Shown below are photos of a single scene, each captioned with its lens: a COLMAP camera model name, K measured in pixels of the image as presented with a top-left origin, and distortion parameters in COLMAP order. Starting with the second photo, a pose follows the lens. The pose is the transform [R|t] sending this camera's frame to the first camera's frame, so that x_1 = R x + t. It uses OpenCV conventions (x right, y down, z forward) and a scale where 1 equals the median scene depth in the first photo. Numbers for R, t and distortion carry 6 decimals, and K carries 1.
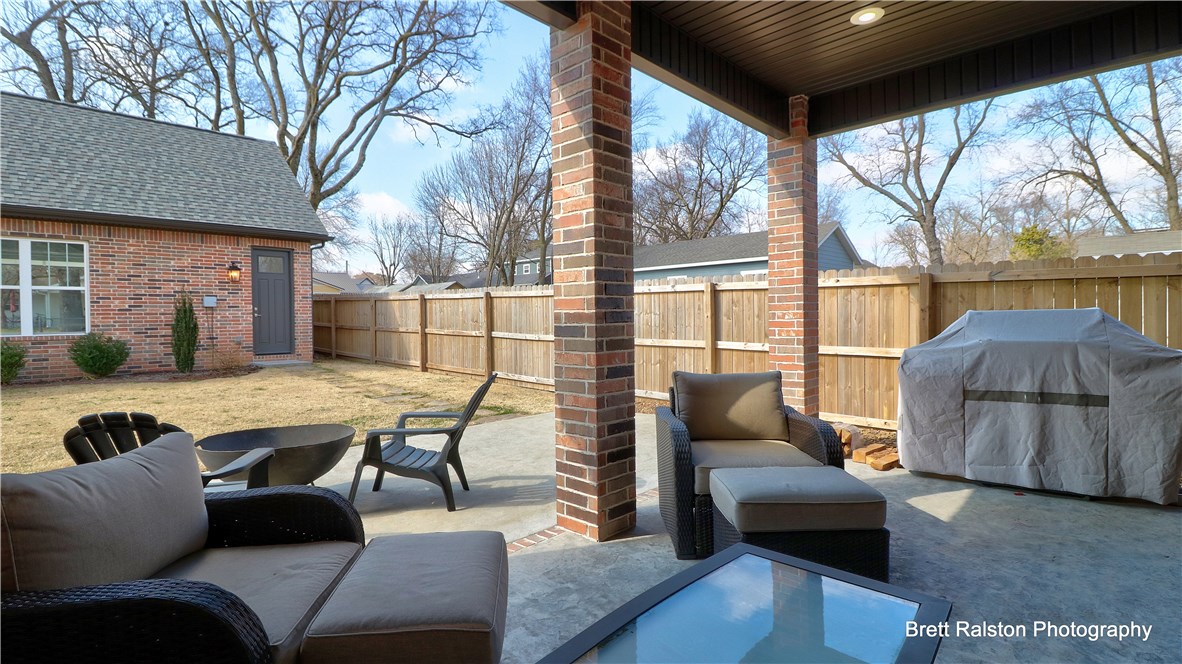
lens RADIAL K [[553.6, 0, 583.0], [0, 553.6, 328.3], [0, 0, 1]] dist [-0.008556, -0.008344]
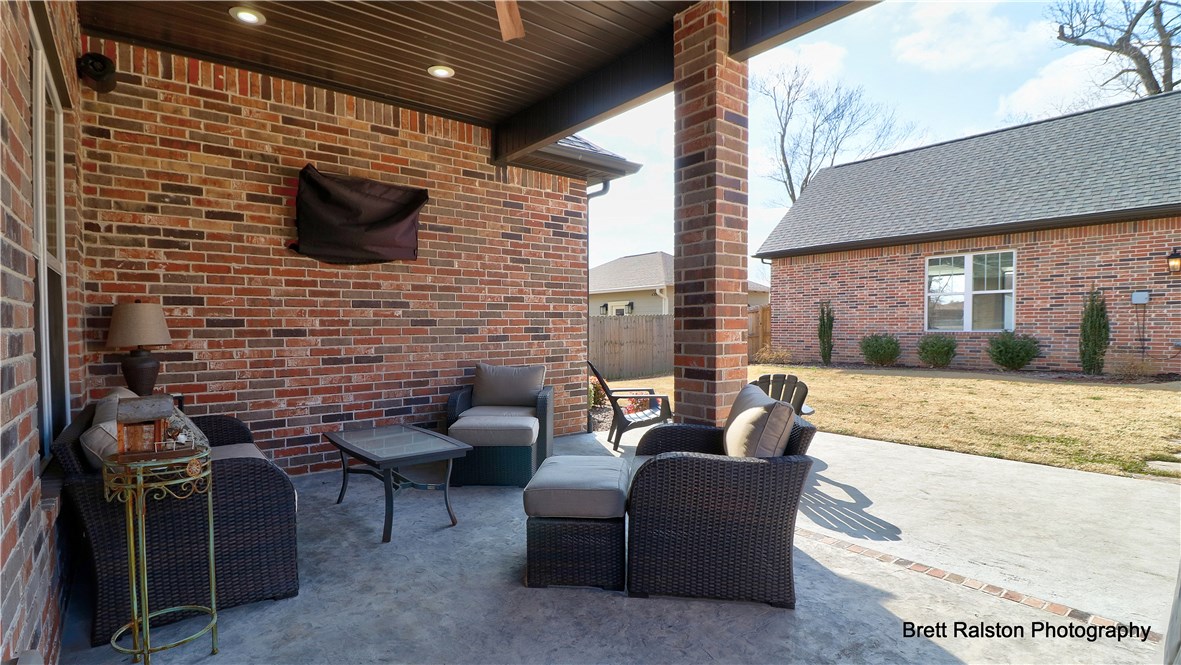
lens RADIAL K [[553.1, 0, 582.5], [0, 553.1, 344.9], [0, 0, 1]] dist [-0.008556, -0.008344]
pose [[-0.099239, 0.047615, -0.993924, 0.271941], [-0.009963, 0.998757, 0.048842, -0.006853], [0.995014, 0.014749, -0.098641, 0.204186]]
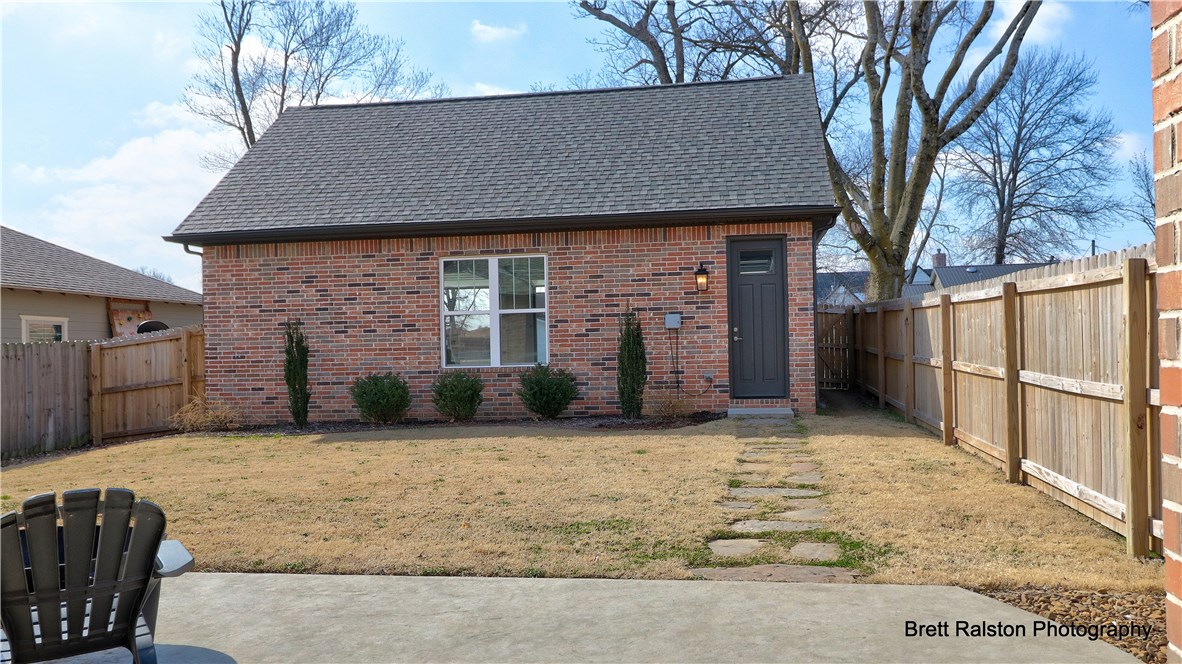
lens RADIAL K [[866.8, 0, 600.5], [0, 866.8, 342.1], [0, 0, 1]] dist [0.012052, 0.000662]
pose [[0.588555, -0.010682, -0.808387, 0.176677], [0.000149, 0.999914, -0.013104, -0.006403], [0.808457, 0.007592, 0.588506, 0.262230]]
